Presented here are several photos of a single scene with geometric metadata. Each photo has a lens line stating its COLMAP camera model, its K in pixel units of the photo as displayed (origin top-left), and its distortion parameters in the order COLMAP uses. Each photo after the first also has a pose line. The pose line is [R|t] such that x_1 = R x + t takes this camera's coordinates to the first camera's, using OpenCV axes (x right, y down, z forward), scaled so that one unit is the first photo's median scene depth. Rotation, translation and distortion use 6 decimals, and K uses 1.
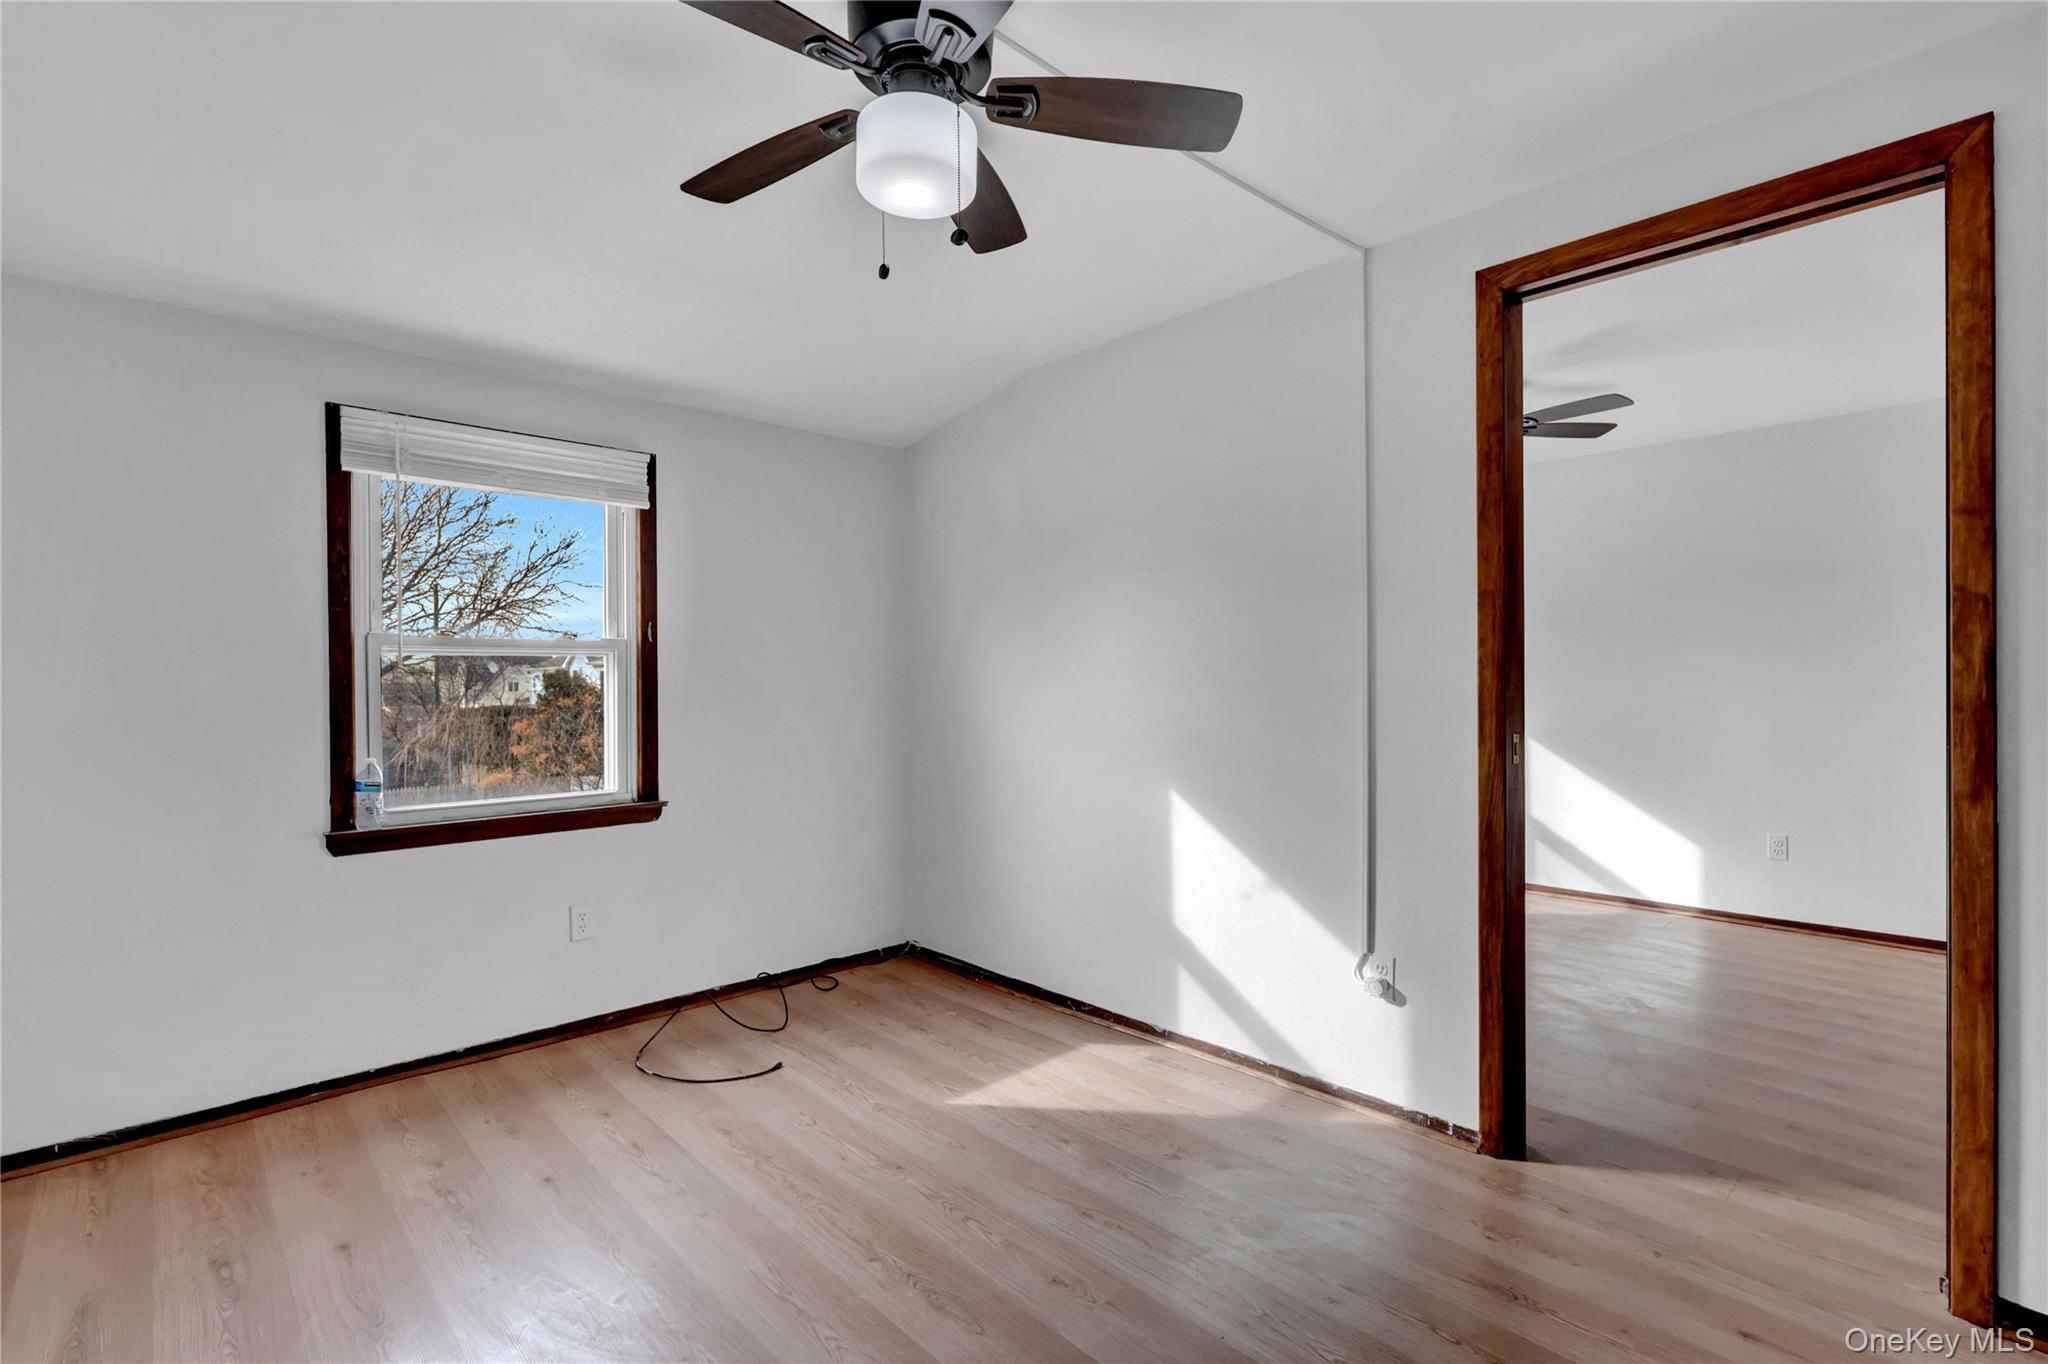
lens RADIAL K [[963.6, 0, 1019.3], [0, 963.6, 685.8], [0, 0, 1]] dist [0.002843, 0.001673]
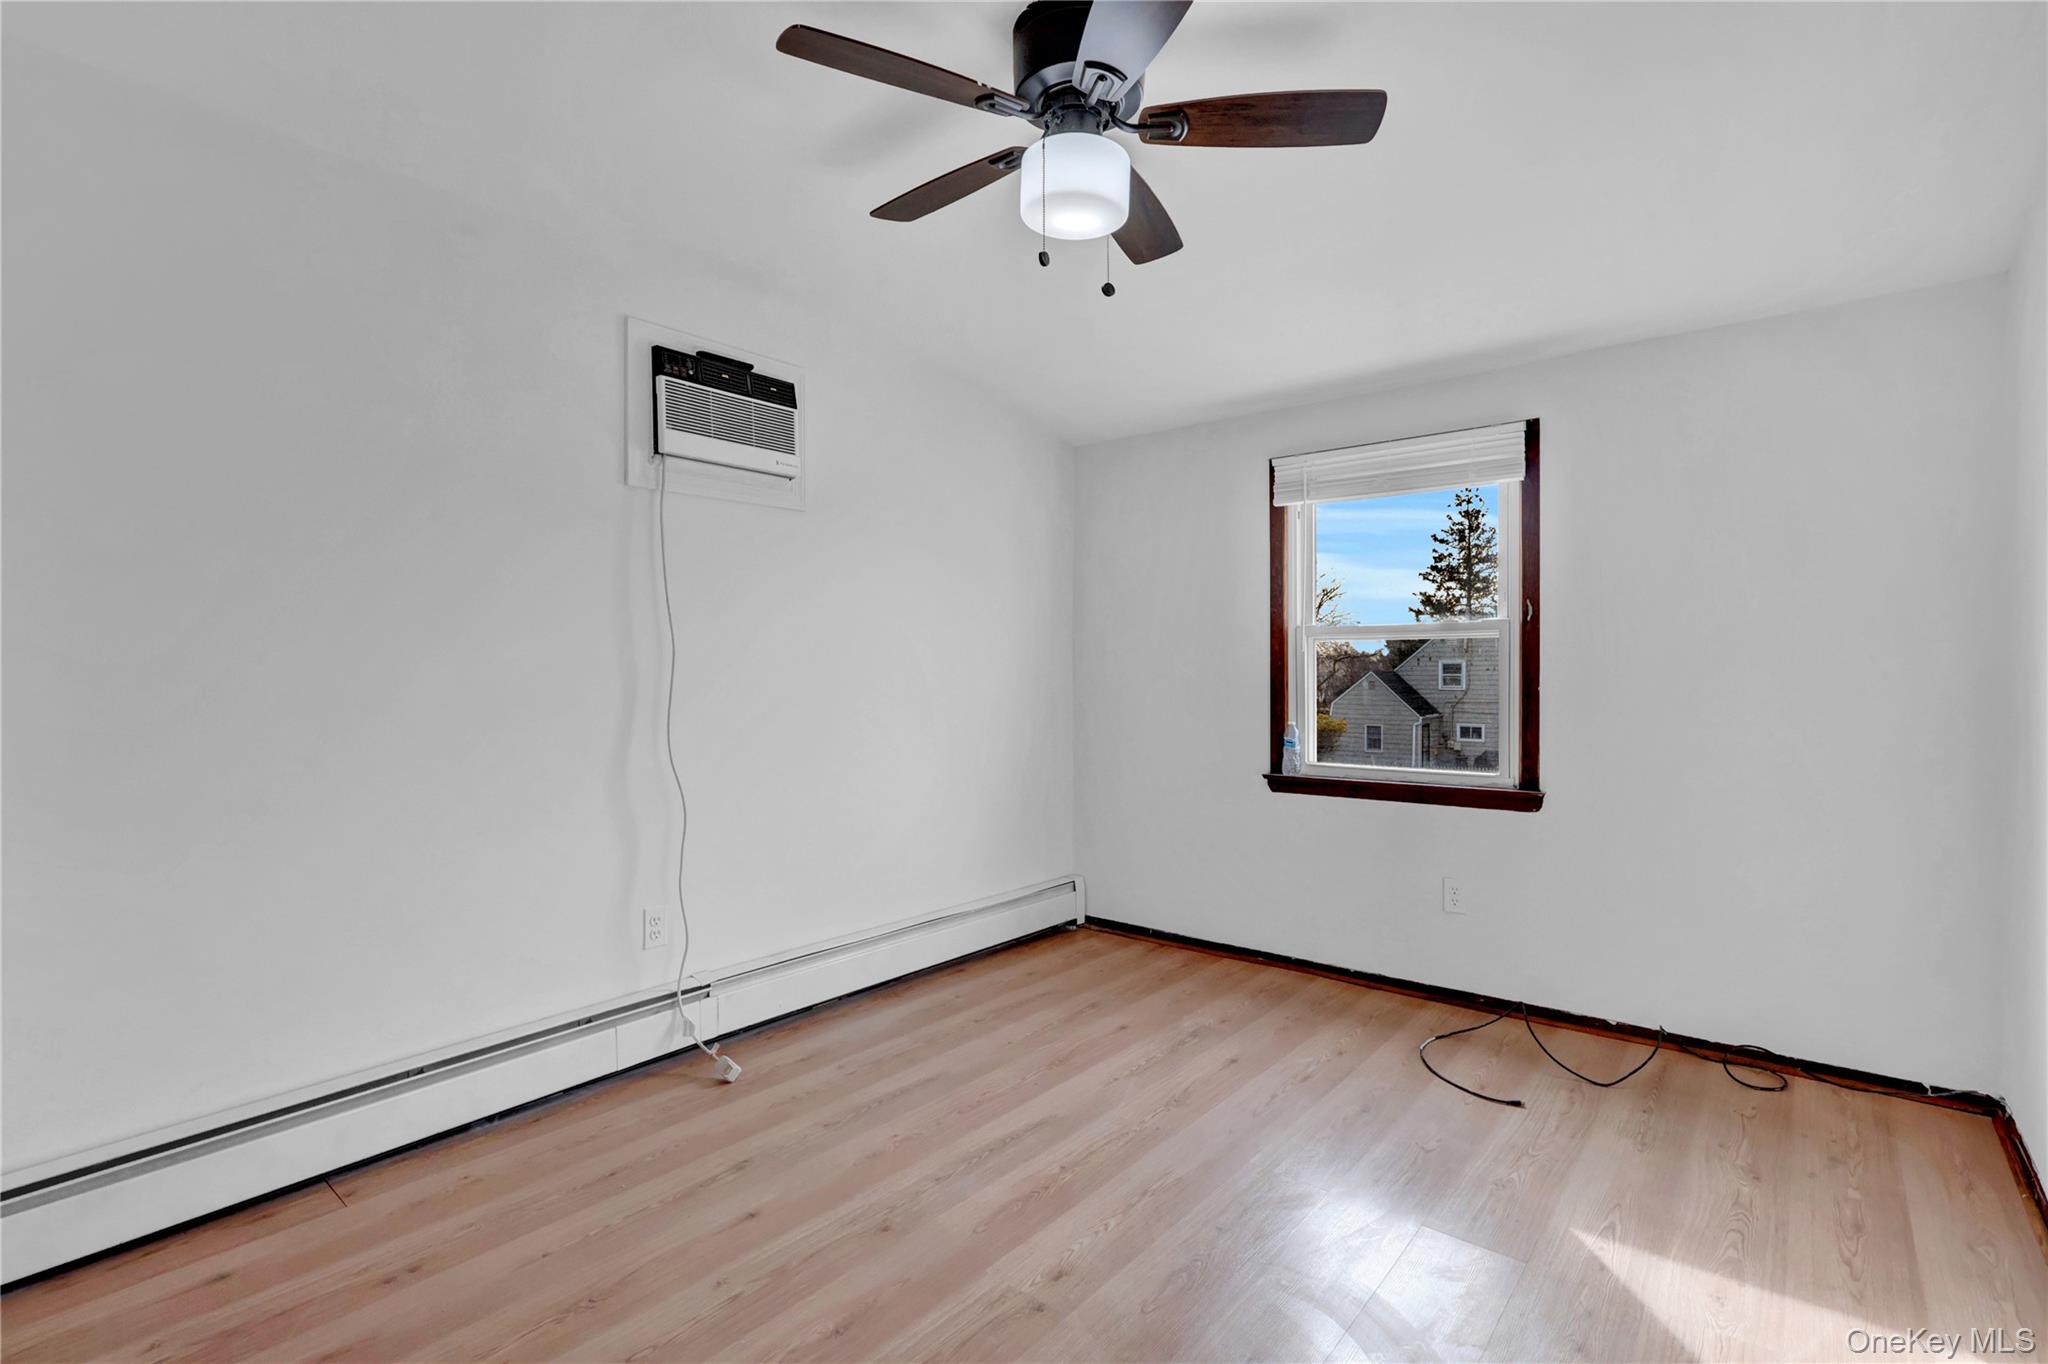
lens RADIAL K [[963.6, 0, 1019.0], [0, 963.6, 683.3], [0, 0, 1]] dist [0.002843, 0.001673]
pose [[0.116919, 0.017774, -0.992982, 0.573488], [-0.004809, 0.999838, 0.017330, 0.002180], [0.993130, 0.002749, 0.116986, 0.464616]]
